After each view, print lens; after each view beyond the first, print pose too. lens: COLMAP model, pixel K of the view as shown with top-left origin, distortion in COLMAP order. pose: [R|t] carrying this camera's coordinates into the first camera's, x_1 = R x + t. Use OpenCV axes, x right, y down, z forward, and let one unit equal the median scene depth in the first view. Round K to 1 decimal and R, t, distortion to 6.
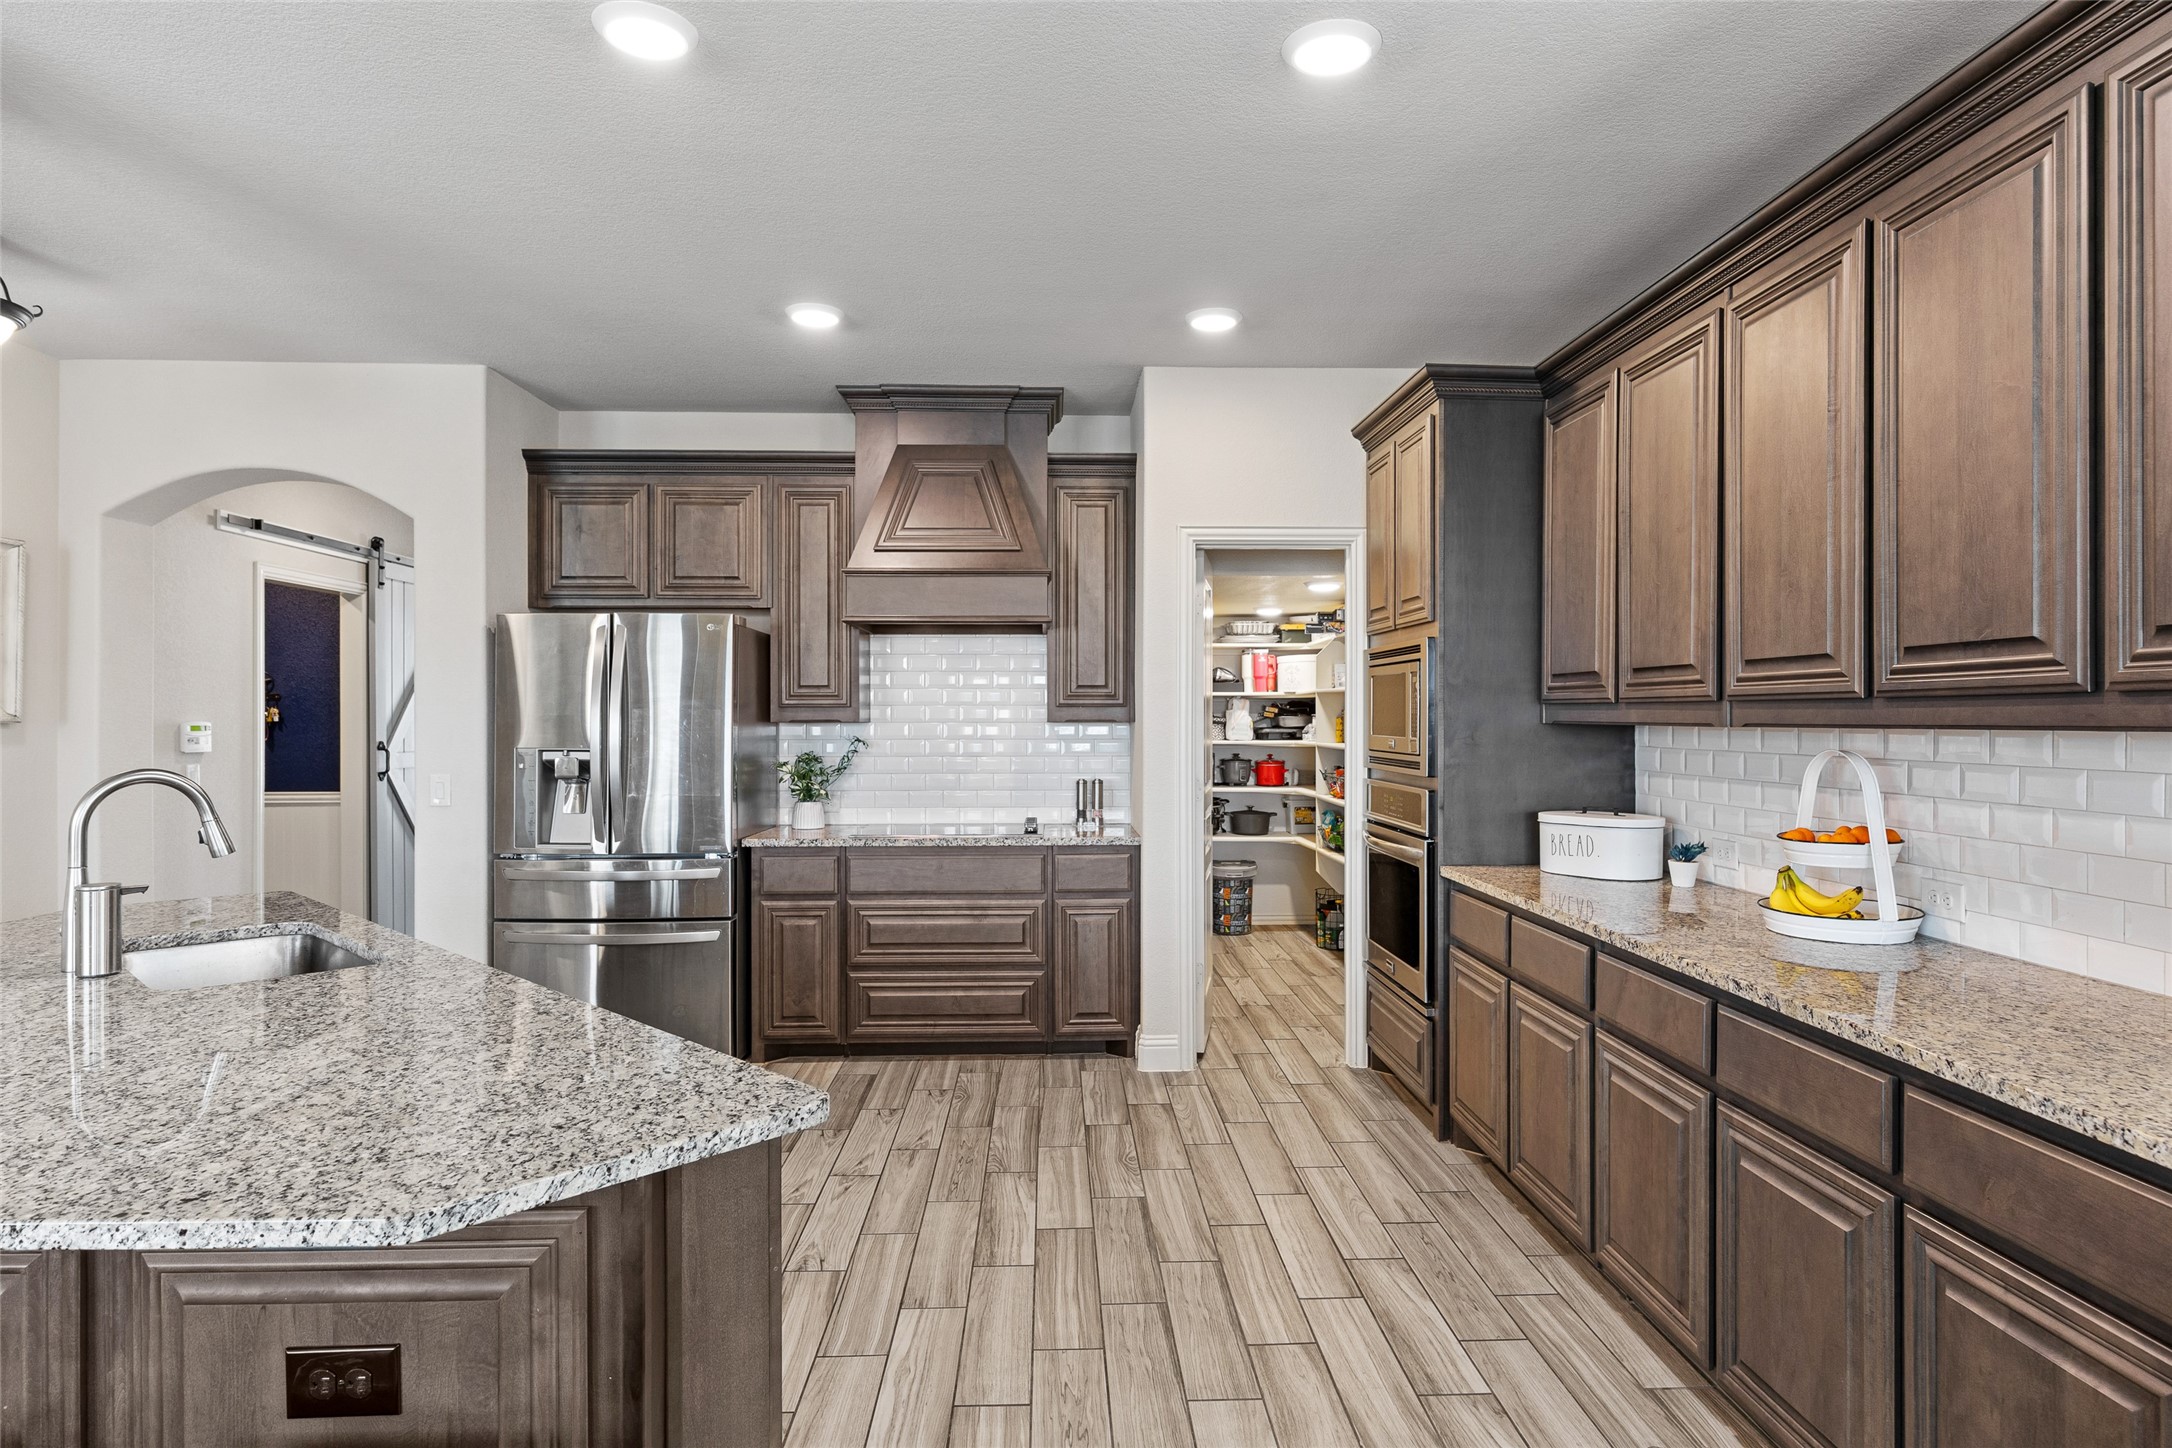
lens RADIAL K [[1231.1, 0, 1079.9], [0, 1231.1, 726.2], [0, 0, 1]] dist [0.005833, -0.000305]
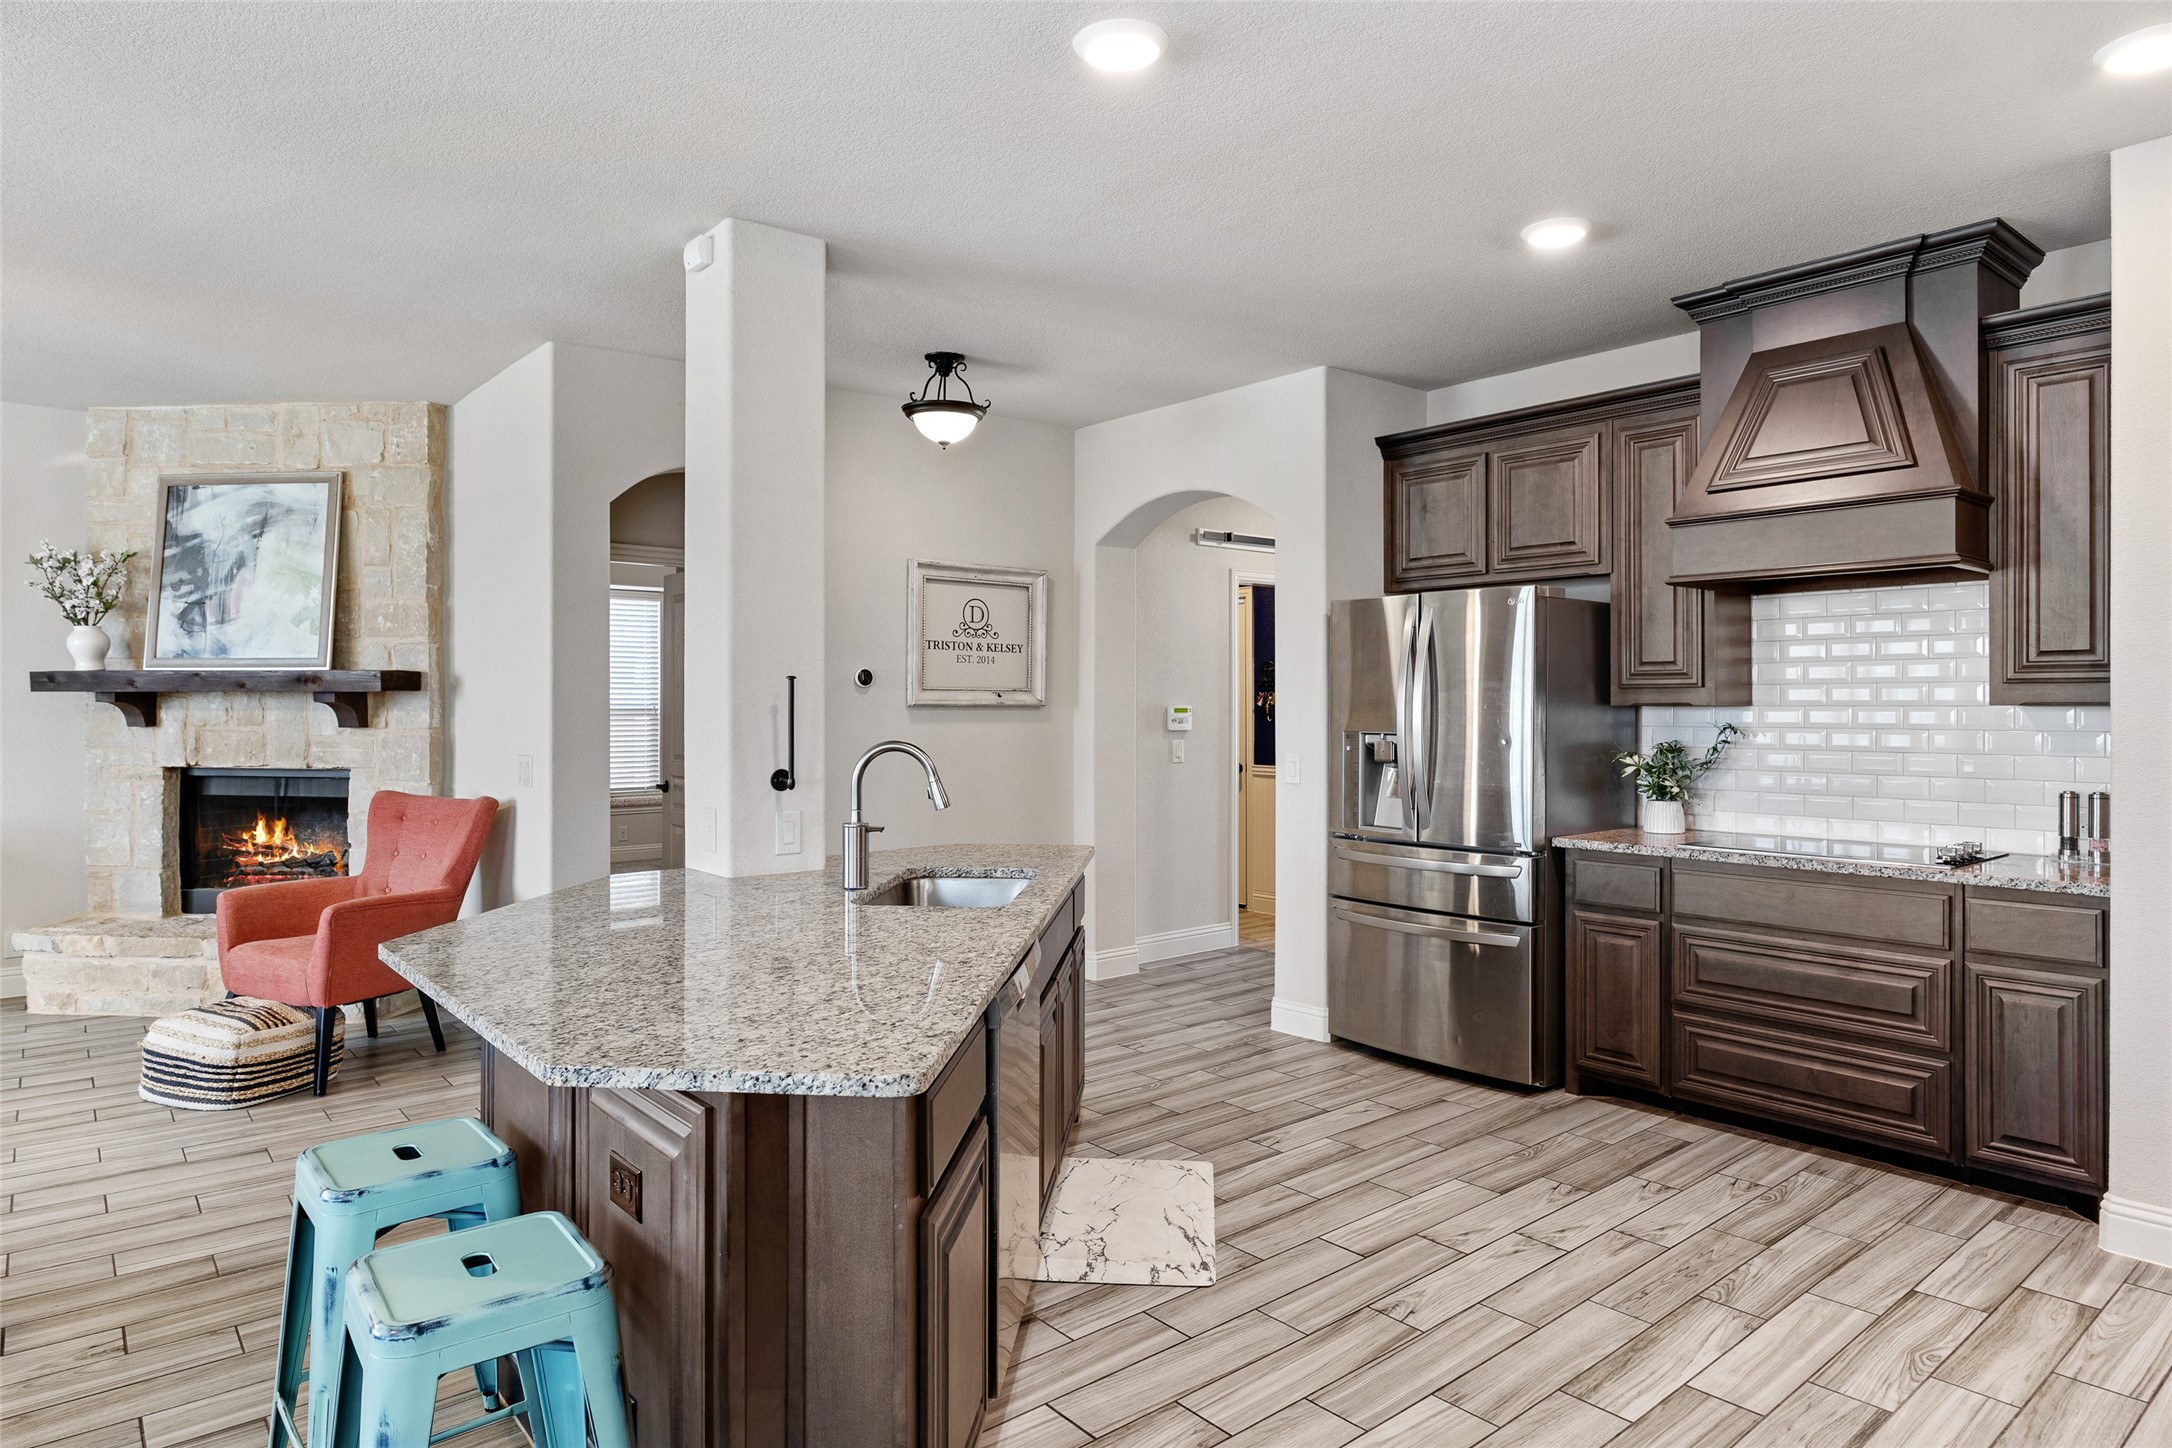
lens RADIAL K [[1293.2, 0, 1071.6], [0, 1293.2, 701.7], [0, 0, 1]] dist [-0.001137, -0.000996]
pose [[0.599576, -0.002136, -0.800315, 0.269155], [-0.001813, 0.999990, -0.004027, -0.001763], [0.800316, 0.003865, 0.599567, 0.167167]]
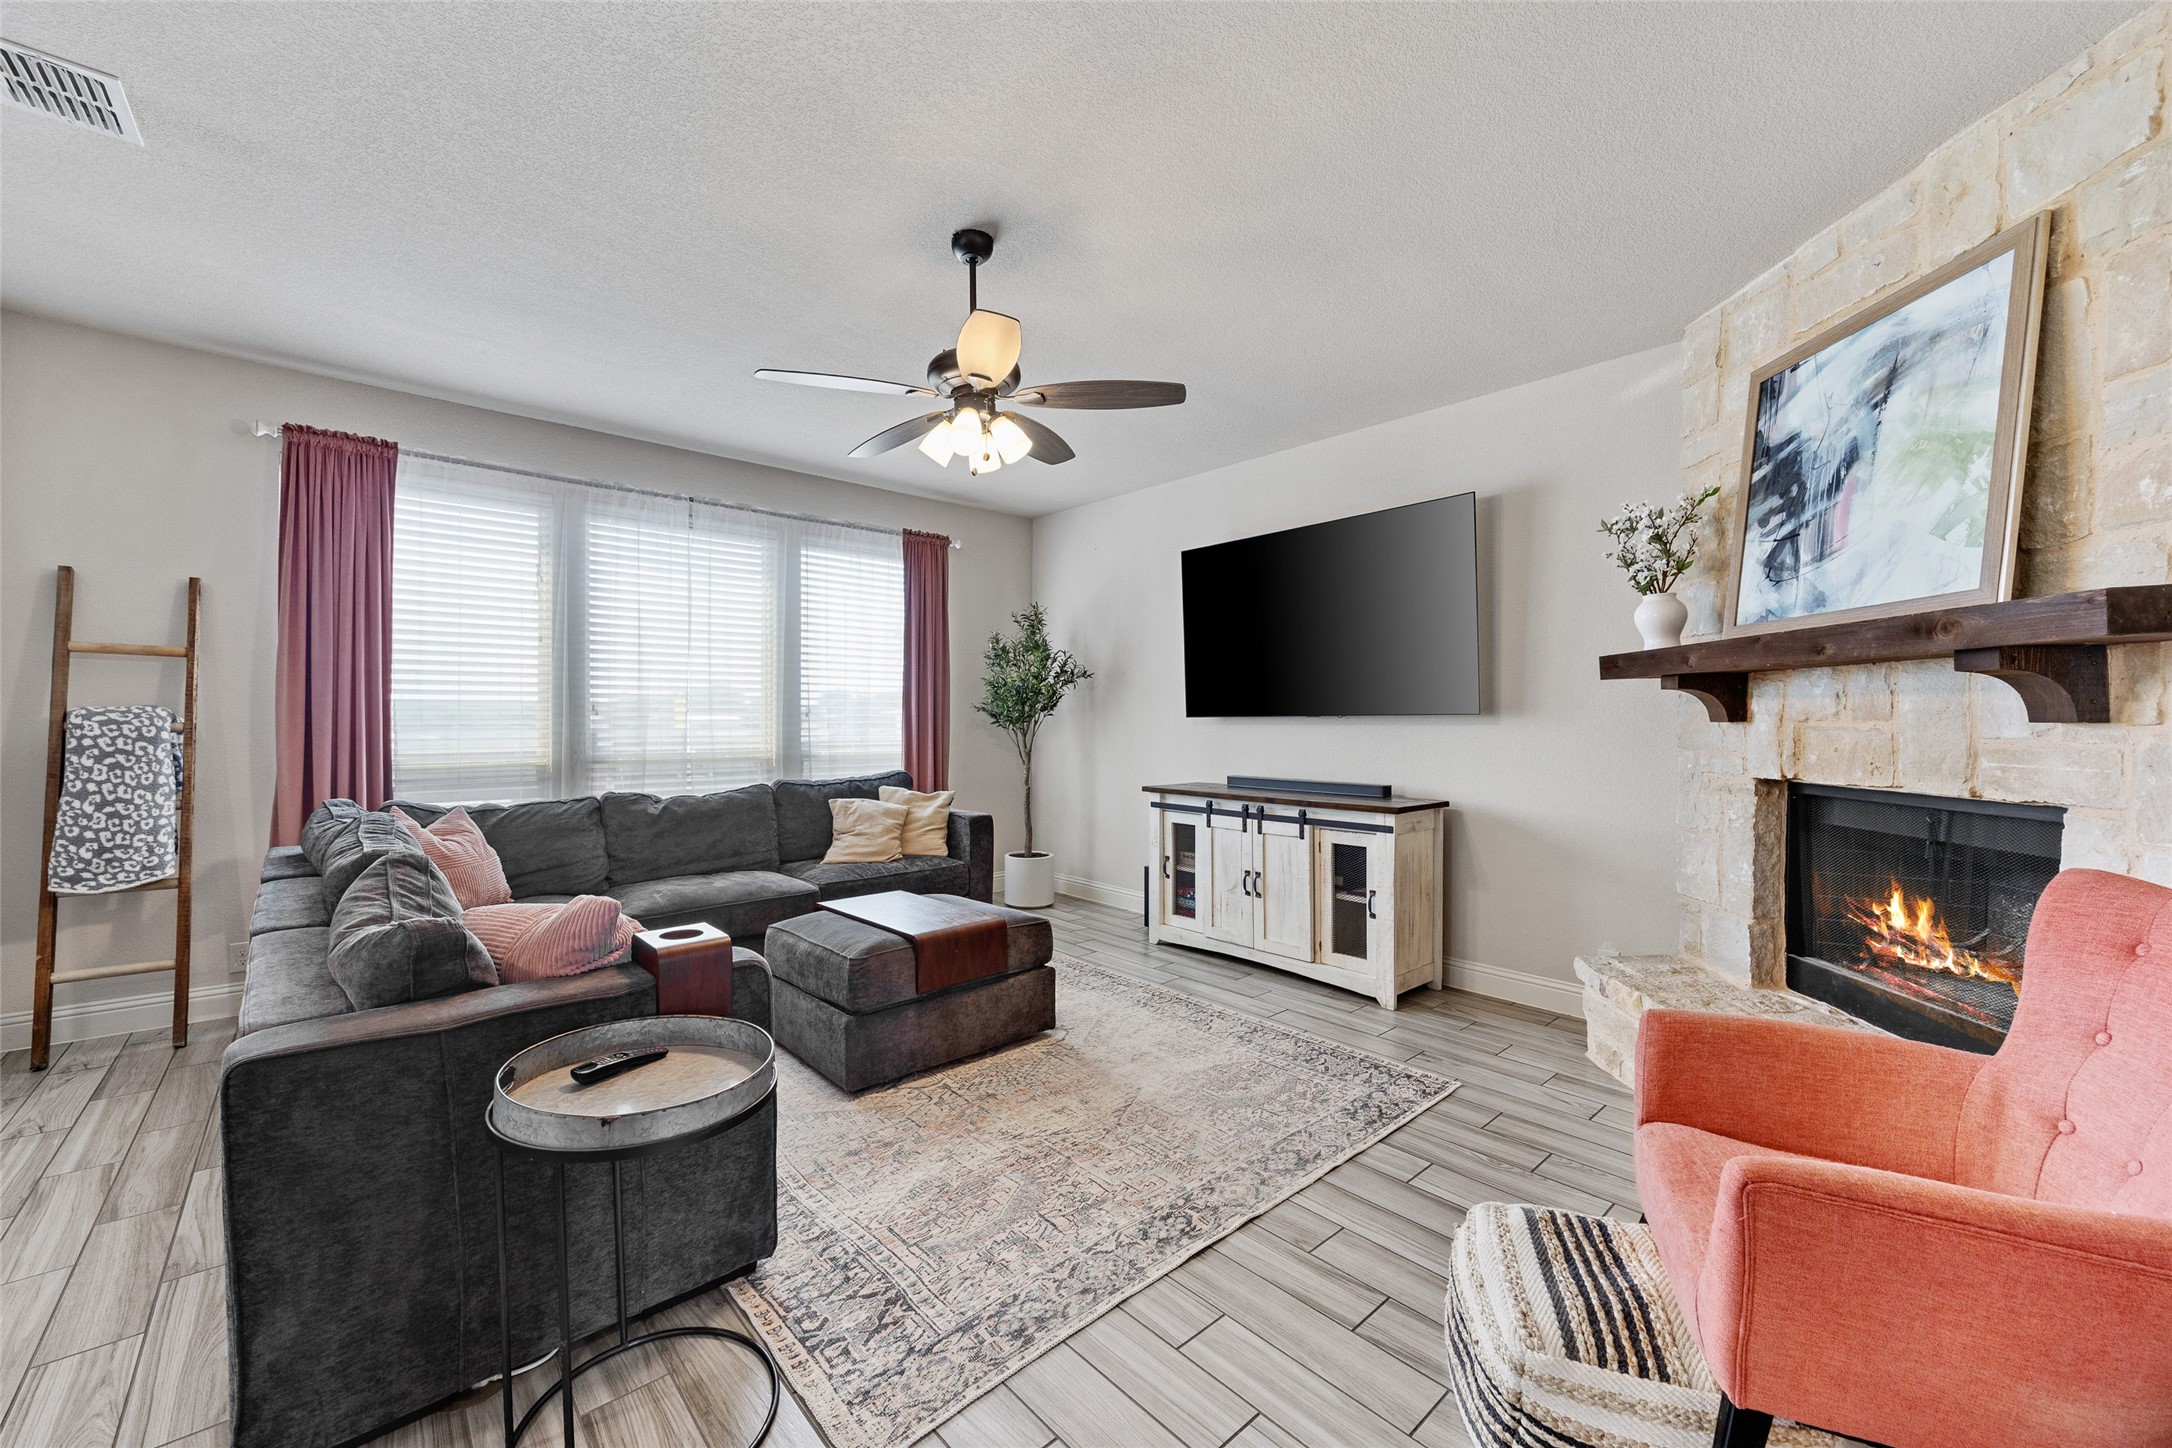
lens RADIAL K [[847.3, 0, 1081.5], [0, 847.3, 728.0], [0, 0, 1]] dist [-0.002325, 0.000935]
pose [[-0.767100, -0.003846, -0.641516, -0.519614], [-0.010901, 0.999916, 0.007041, 0.023911], [0.641434, 0.012394, -0.767078, 0.364465]]
